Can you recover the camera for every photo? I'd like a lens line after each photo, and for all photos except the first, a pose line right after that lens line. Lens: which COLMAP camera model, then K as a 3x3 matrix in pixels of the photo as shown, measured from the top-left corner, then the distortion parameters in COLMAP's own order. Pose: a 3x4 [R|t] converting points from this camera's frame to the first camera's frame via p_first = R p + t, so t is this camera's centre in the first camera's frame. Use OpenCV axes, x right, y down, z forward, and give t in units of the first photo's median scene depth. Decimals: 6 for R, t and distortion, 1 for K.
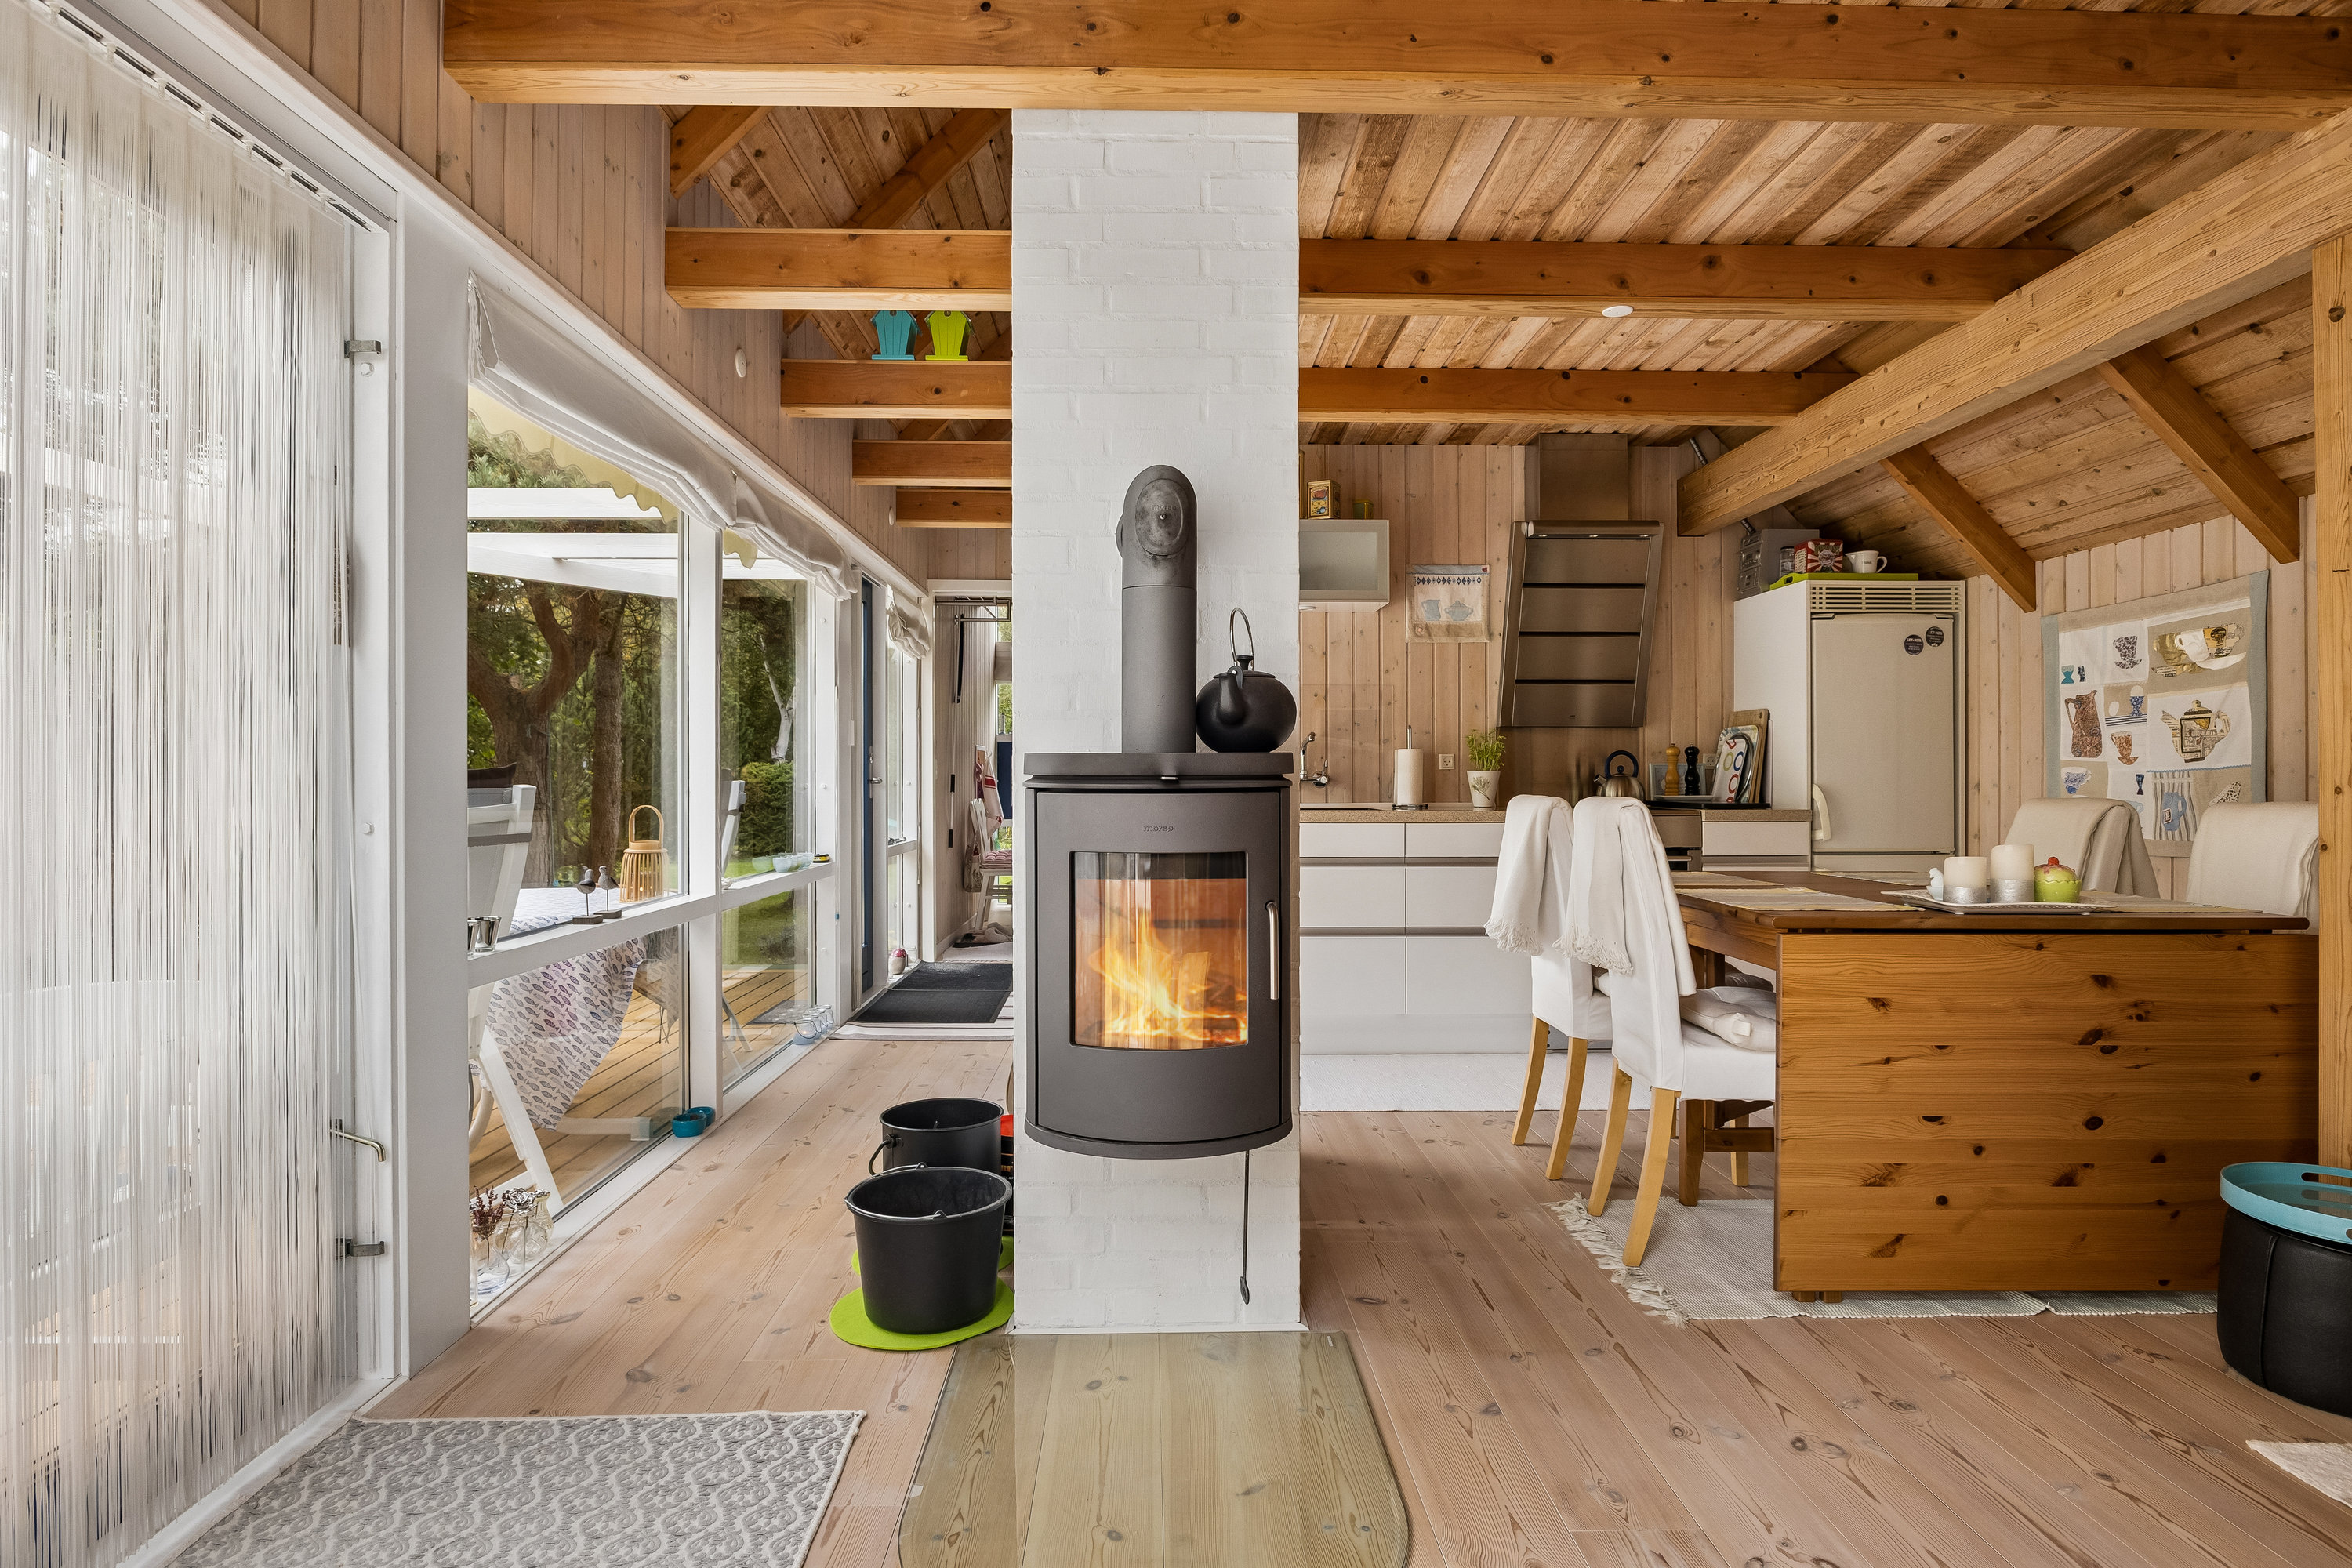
lens RADIAL K [[1259.1, 0, 1186.8], [0, 1259.1, 777.9], [0, 0, 1]] dist [-0.003650, -0.003476]
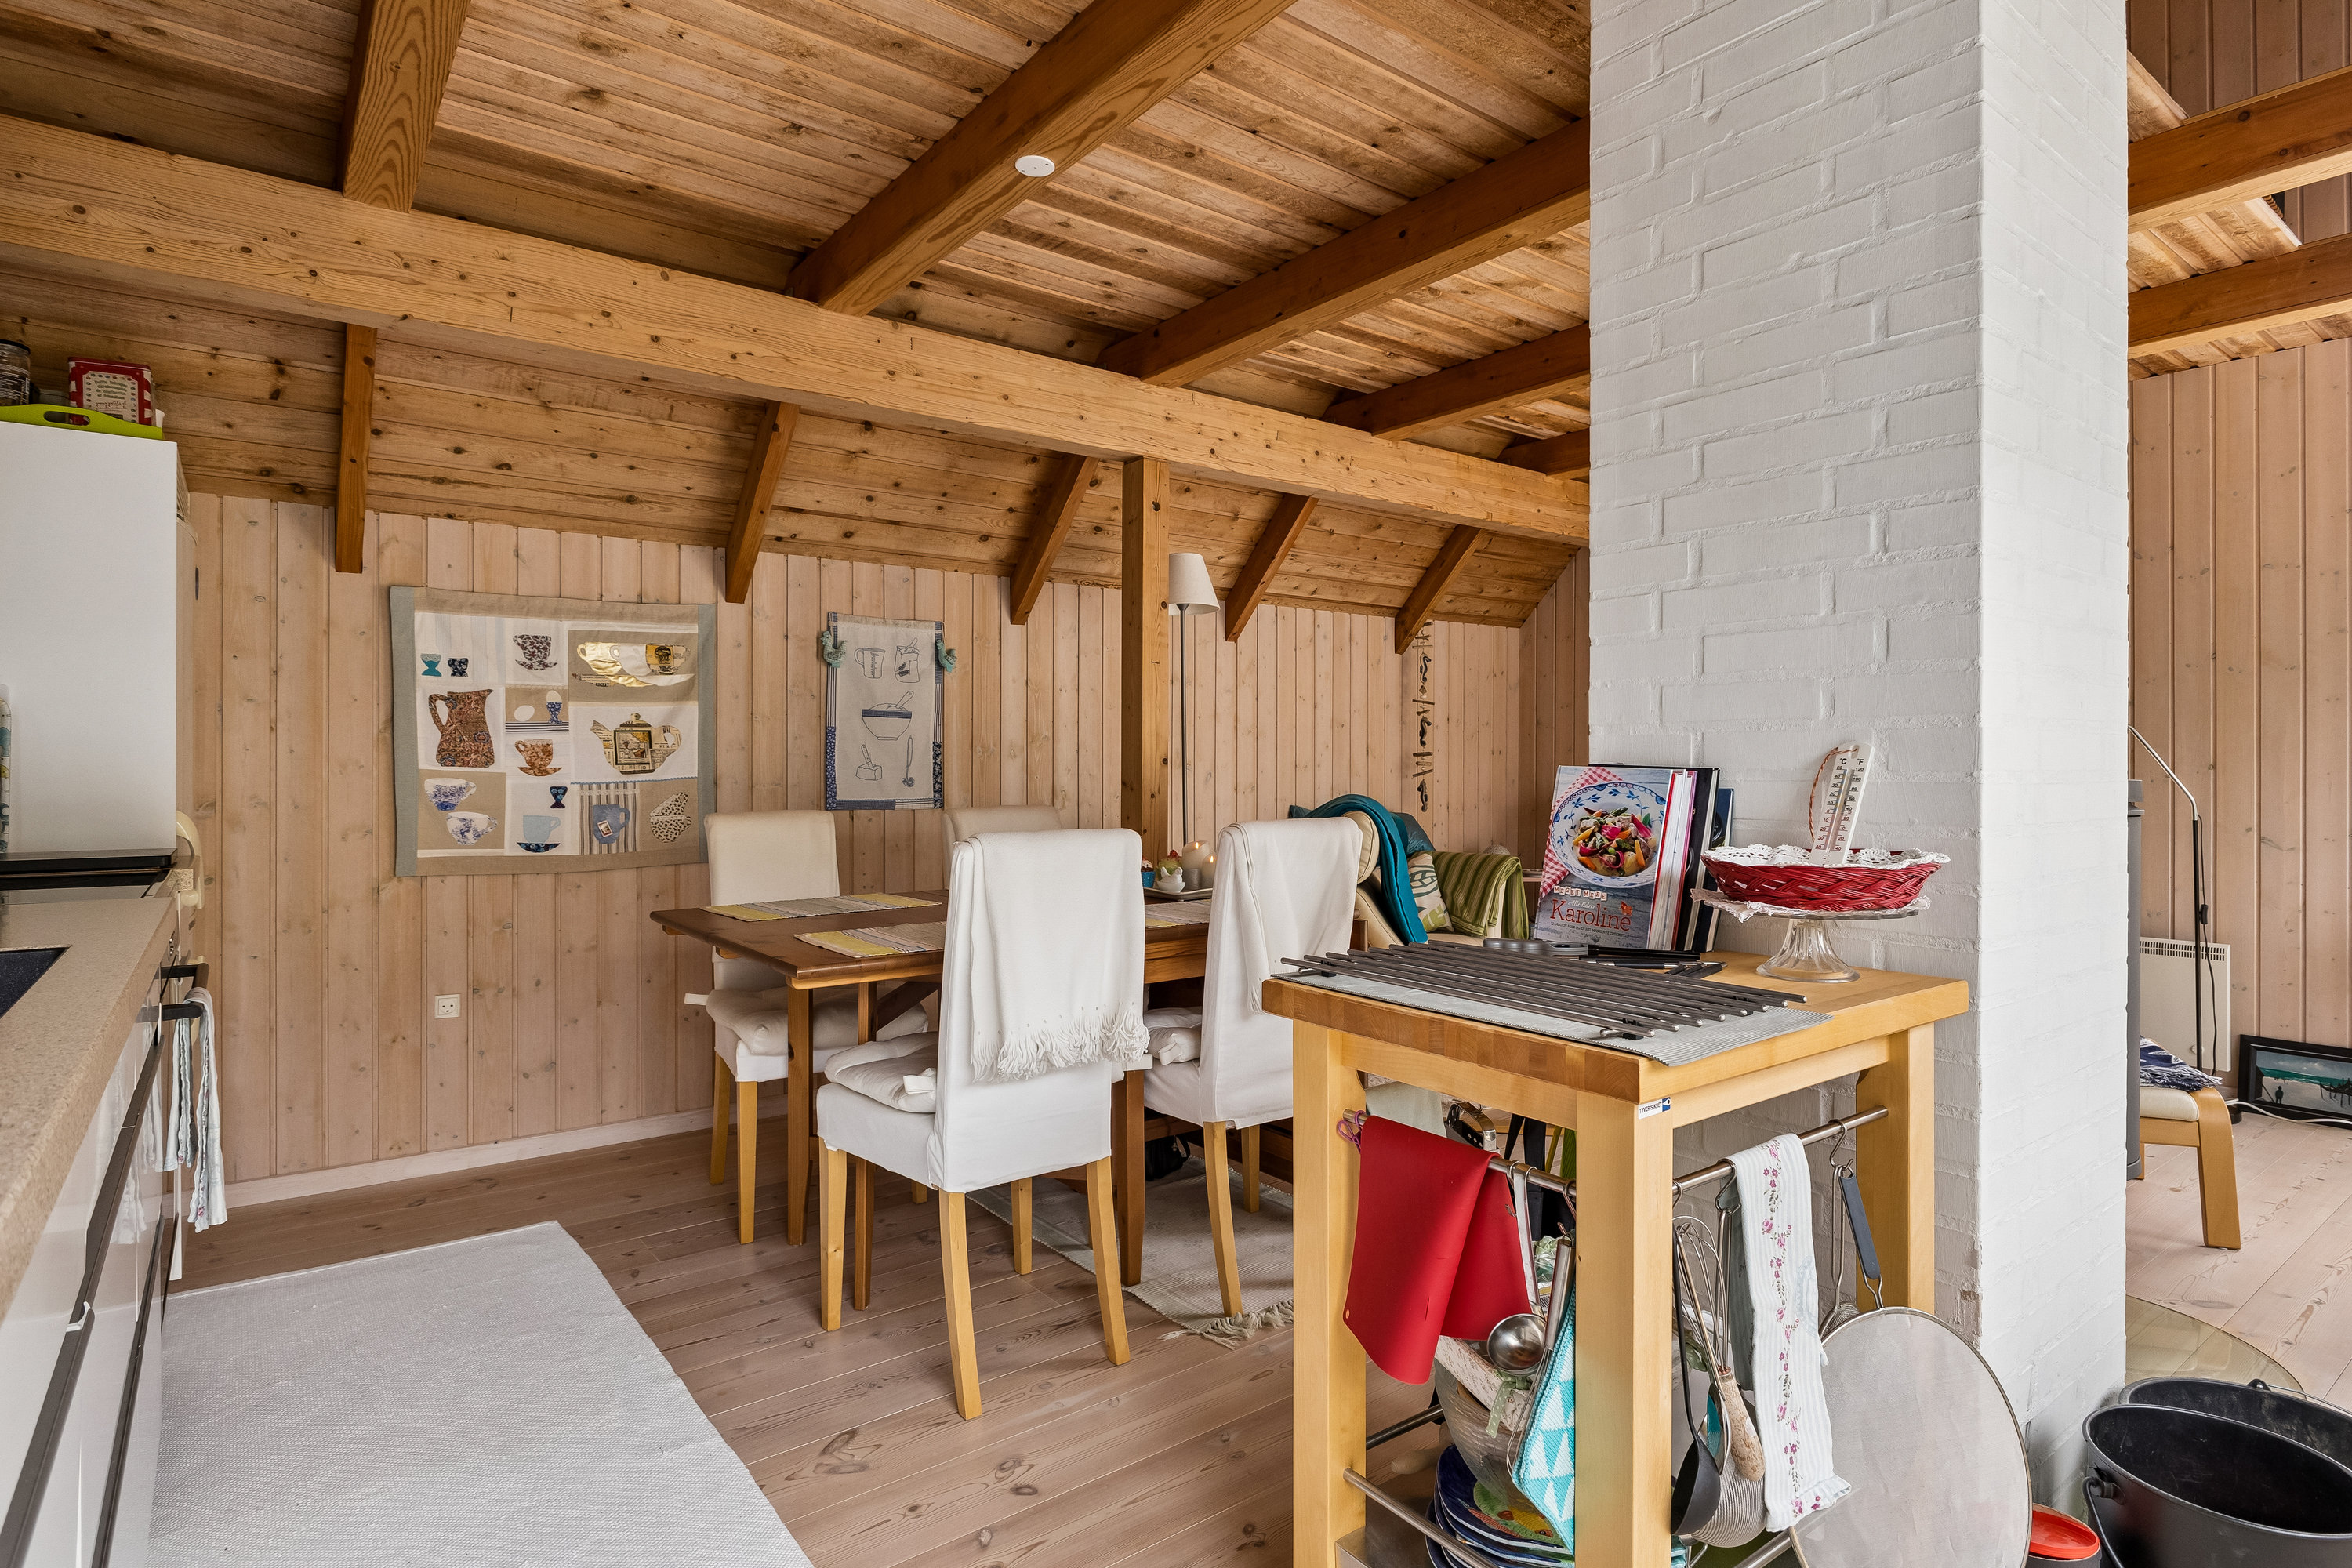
lens RADIAL K [[1224.5, 0, 1176.2], [0, 1224.5, 767.2], [0, 0, 1]] dist [-0.005965, -0.003098]
pose [[-0.581658, 0.000796, 0.813433, -0.235421], [0.000751, 1.000000, -0.000441, -0.015840], [-0.813433, 0.000354, -0.581659, 1.112455]]
